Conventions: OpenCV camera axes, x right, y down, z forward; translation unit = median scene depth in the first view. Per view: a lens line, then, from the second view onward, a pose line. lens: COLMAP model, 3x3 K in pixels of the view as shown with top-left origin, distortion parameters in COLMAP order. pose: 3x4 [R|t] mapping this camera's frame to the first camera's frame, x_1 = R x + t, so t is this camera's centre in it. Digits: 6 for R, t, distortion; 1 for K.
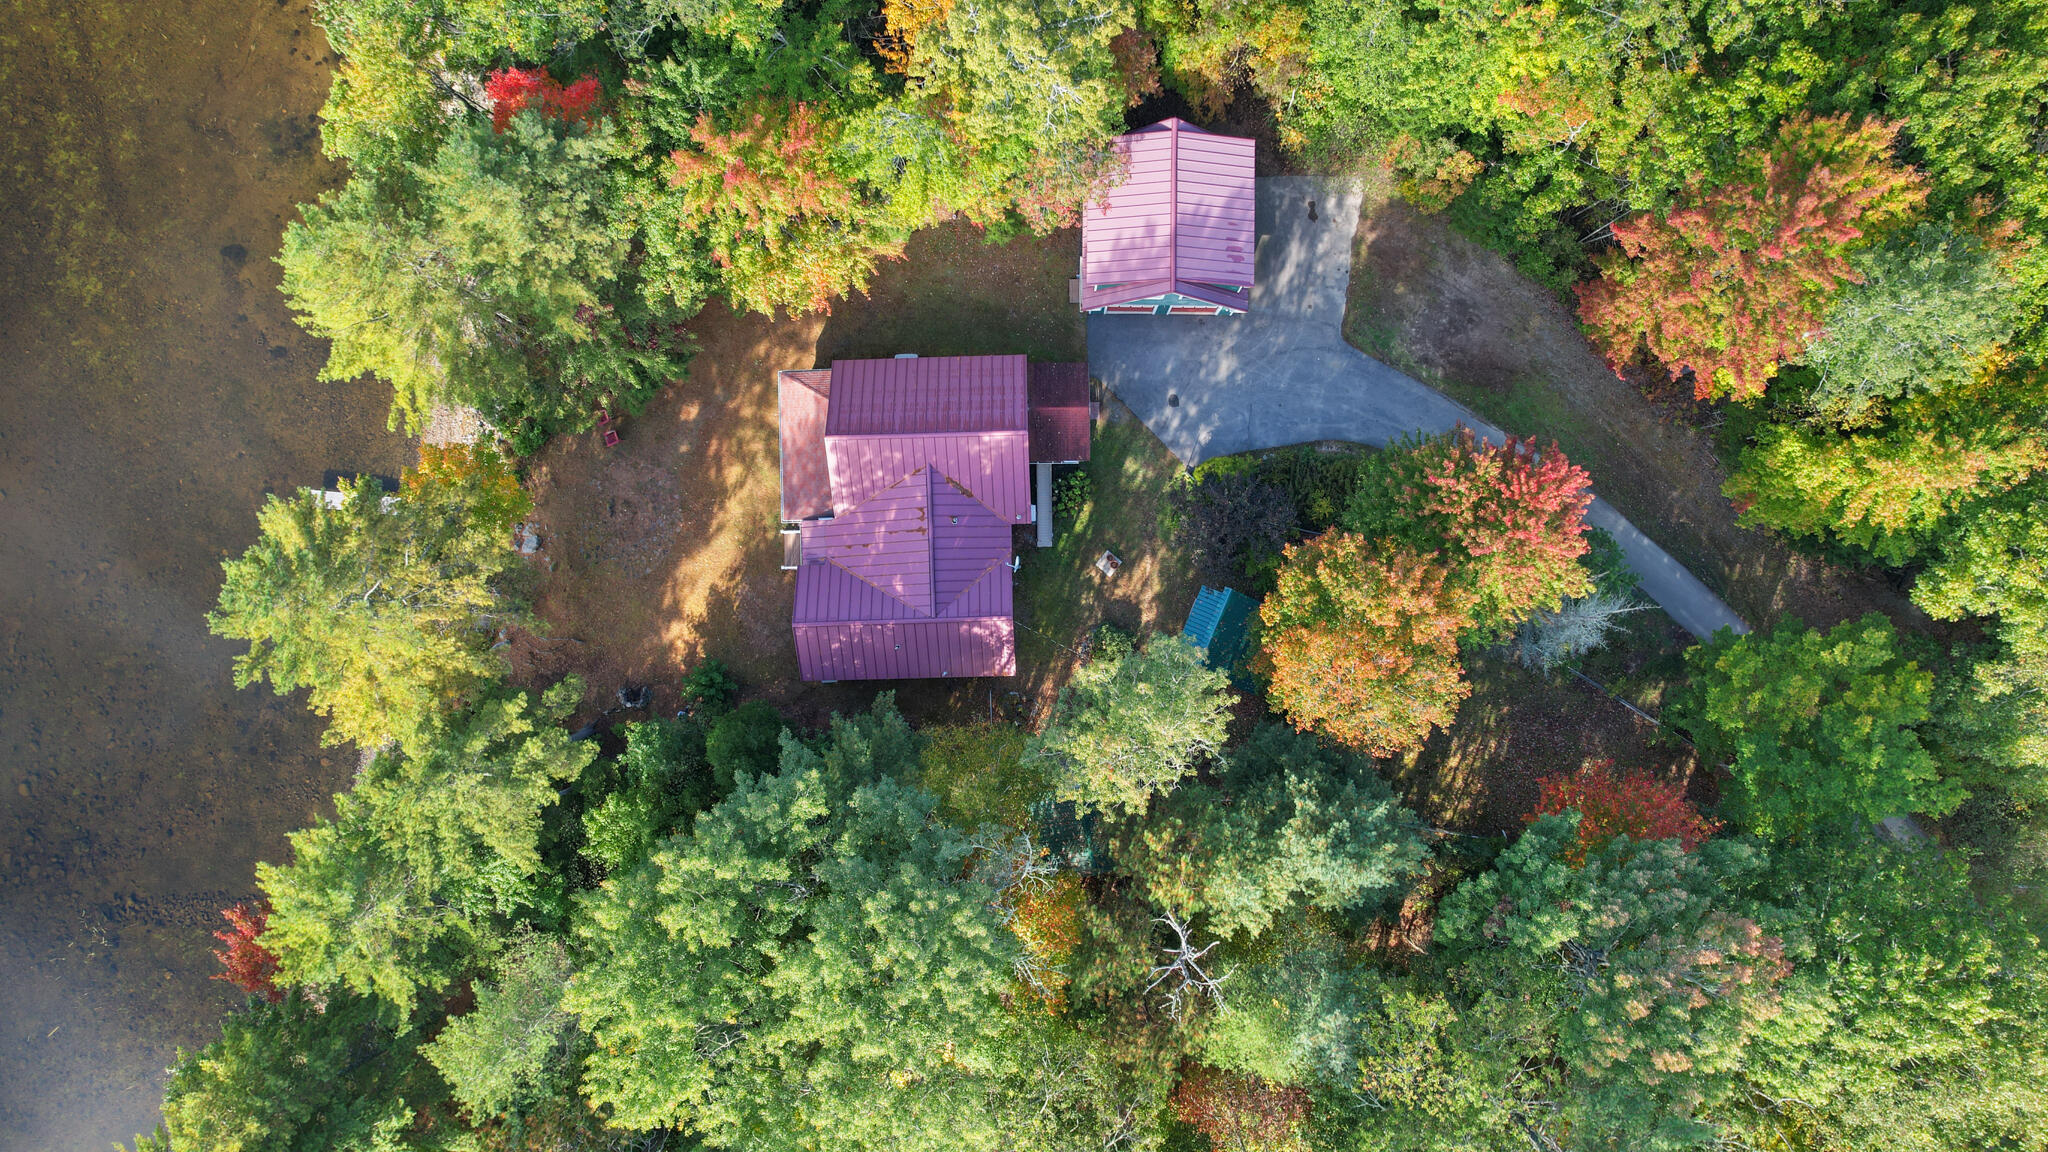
lens RADIAL K [[1314.9, 0, 1036.4], [0, 1314.9, 577.1], [0, 0, 1]] dist [-0.076335, 0.070597]
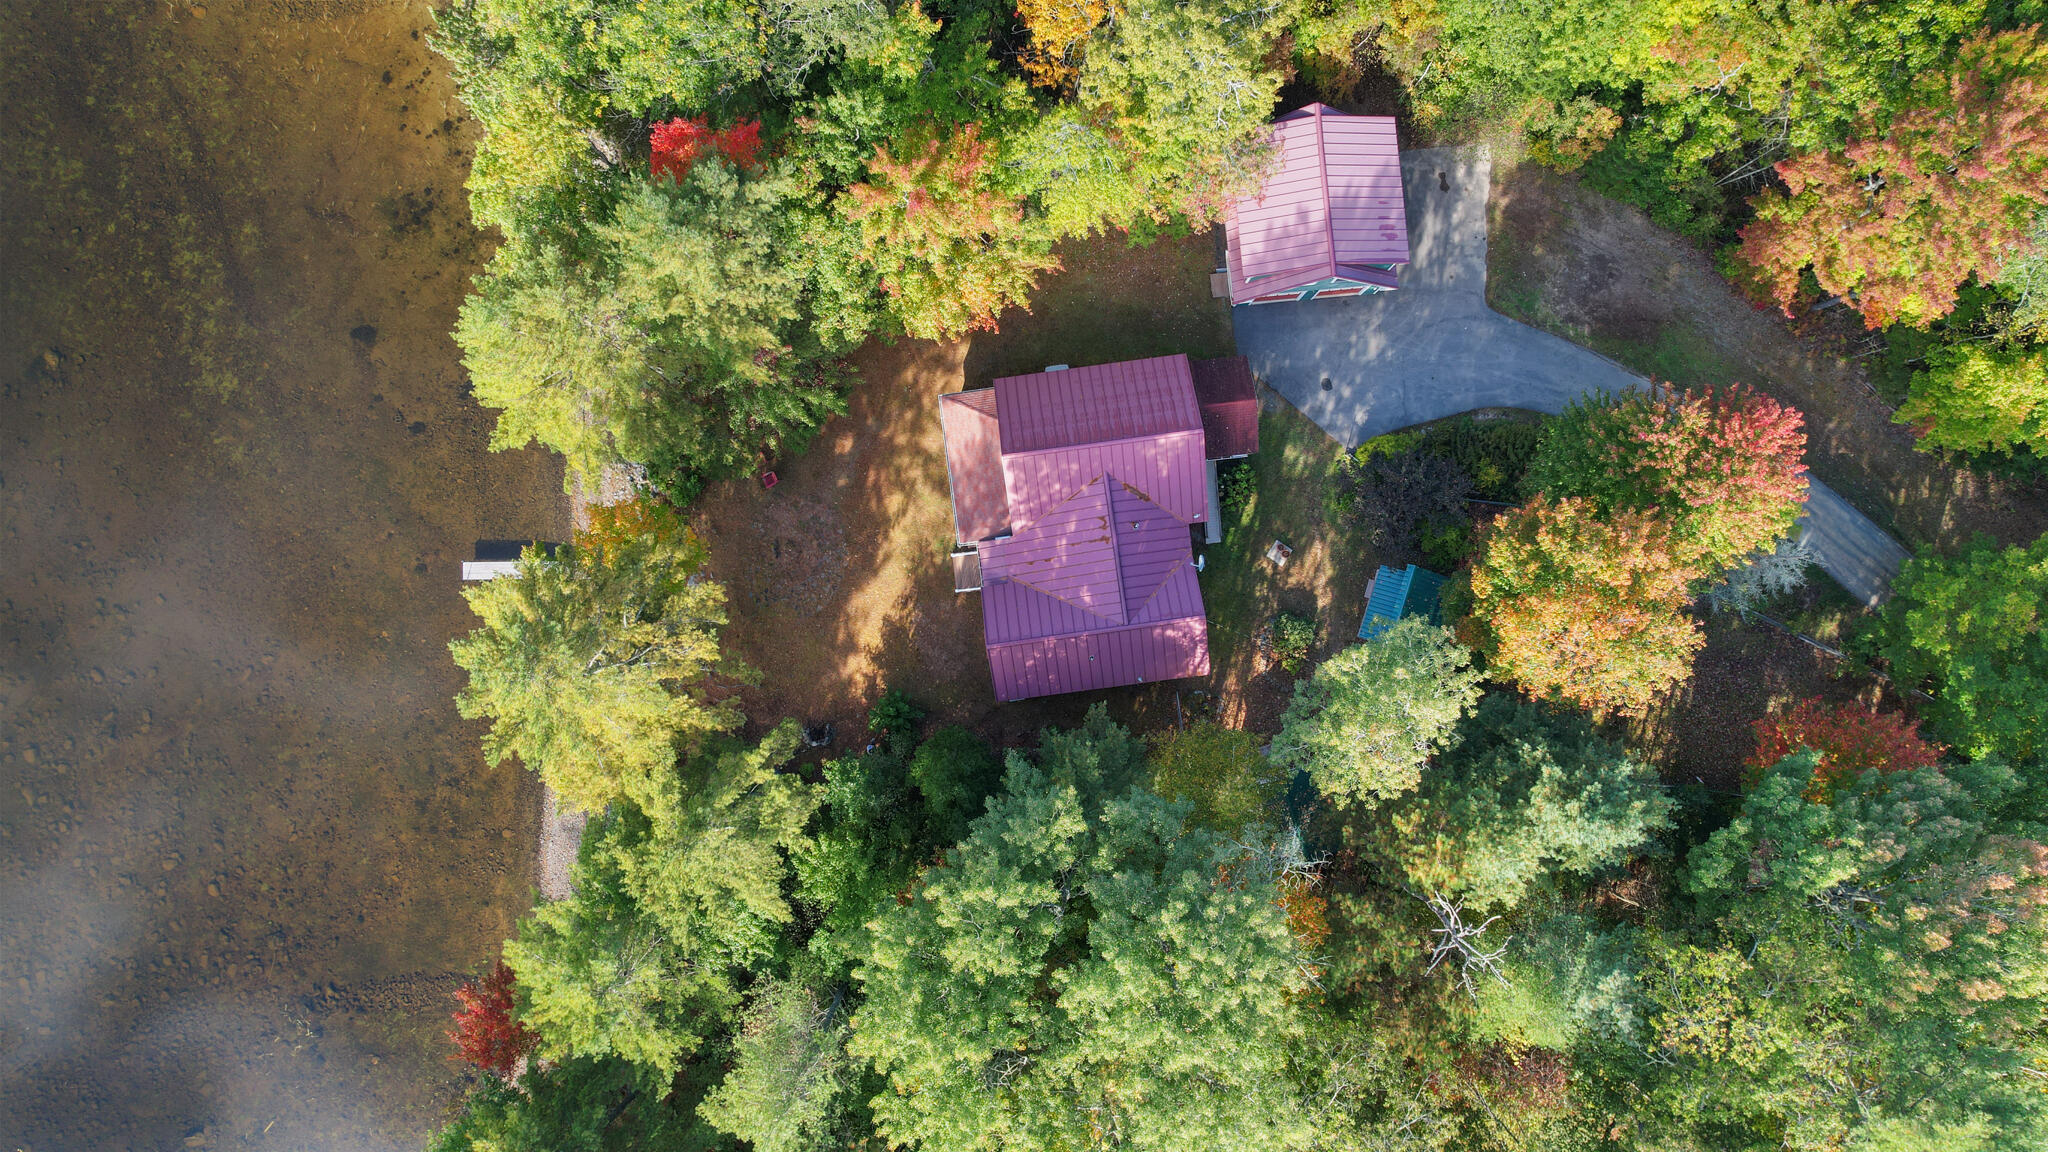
lens RADIAL K [[1314.9, 0, 1036.4], [0, 1314.9, 577.1], [0, 0, 1]] dist [-0.076335, 0.070597]
pose [[0.994632, -0.103443, -0.002545, -0.149352], [0.103444, 0.994635, 0.000031, -0.013158], [0.002528, -0.000294, 0.999997, 0.001324]]
